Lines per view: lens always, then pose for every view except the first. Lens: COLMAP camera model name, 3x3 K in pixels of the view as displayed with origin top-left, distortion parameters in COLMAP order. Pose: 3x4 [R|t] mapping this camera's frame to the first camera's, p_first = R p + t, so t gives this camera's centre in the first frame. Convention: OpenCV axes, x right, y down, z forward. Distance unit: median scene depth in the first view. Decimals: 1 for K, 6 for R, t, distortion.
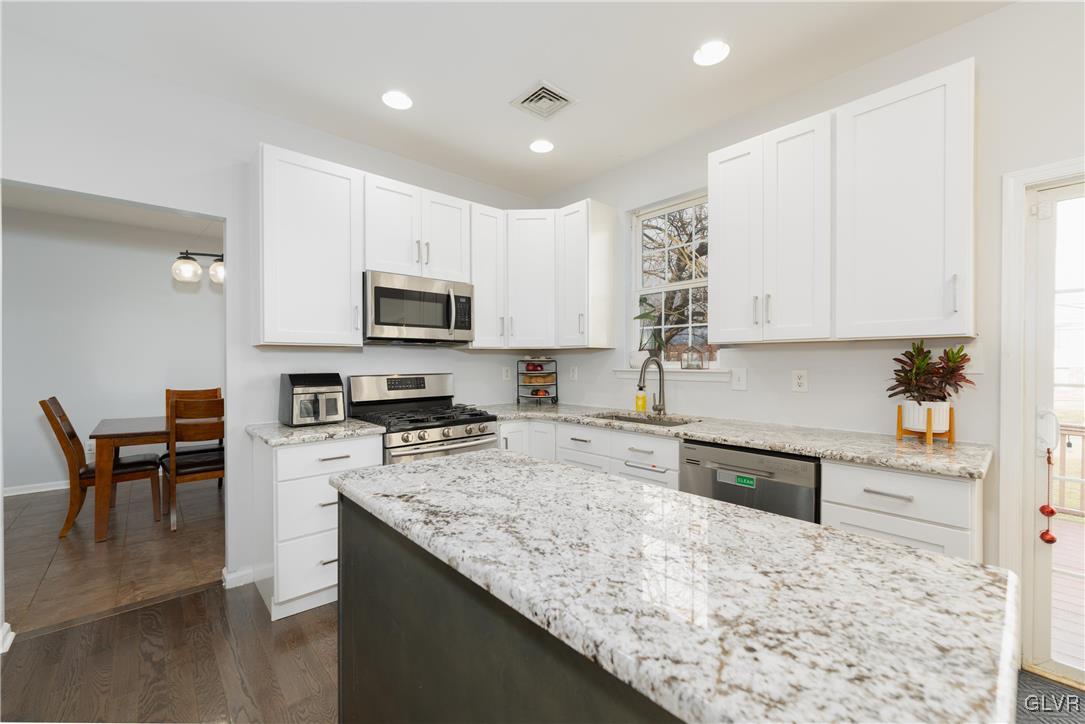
lens RADIAL K [[448.3, 0, 547.3], [0, 448.3, 363.3], [0, 0, 1]] dist [0.000107, -0.000055]
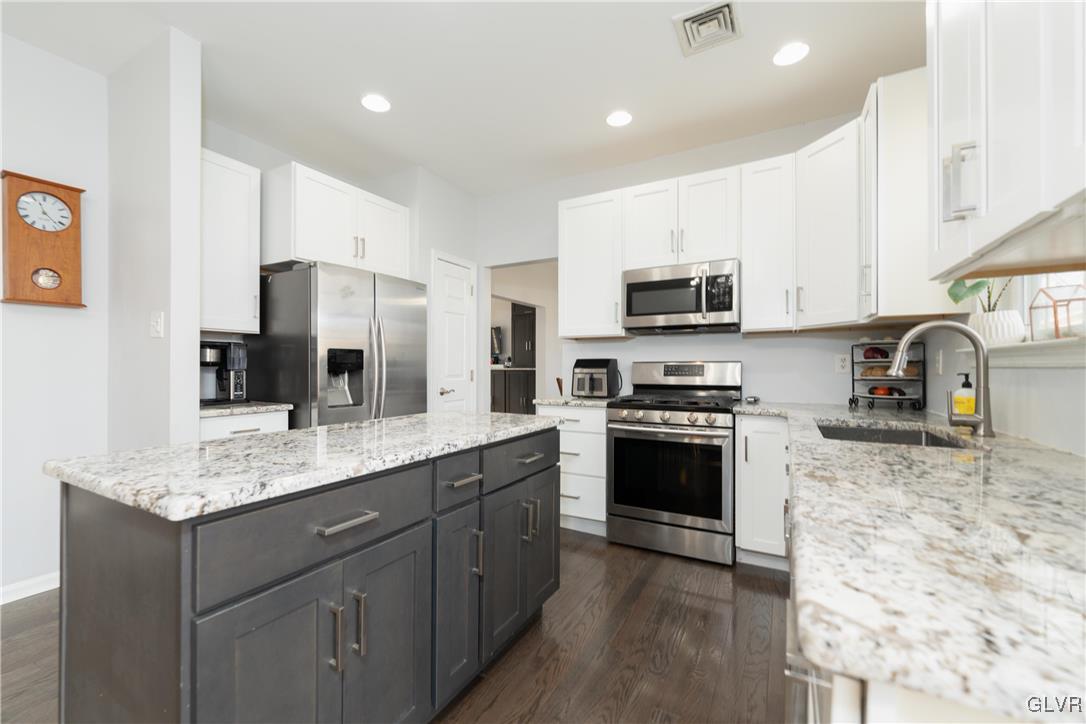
lens RADIAL K [[435.9, 0, 539.7], [0, 435.9, 367.7], [0, 0, 1]] dist [0.000300, -0.000015]
pose [[0.319499, 0.001906, -0.947585, 0.547804], [-0.008032, 0.999967, -0.000696, 0.043716], [0.947552, 0.007834, 0.319504, 0.379398]]
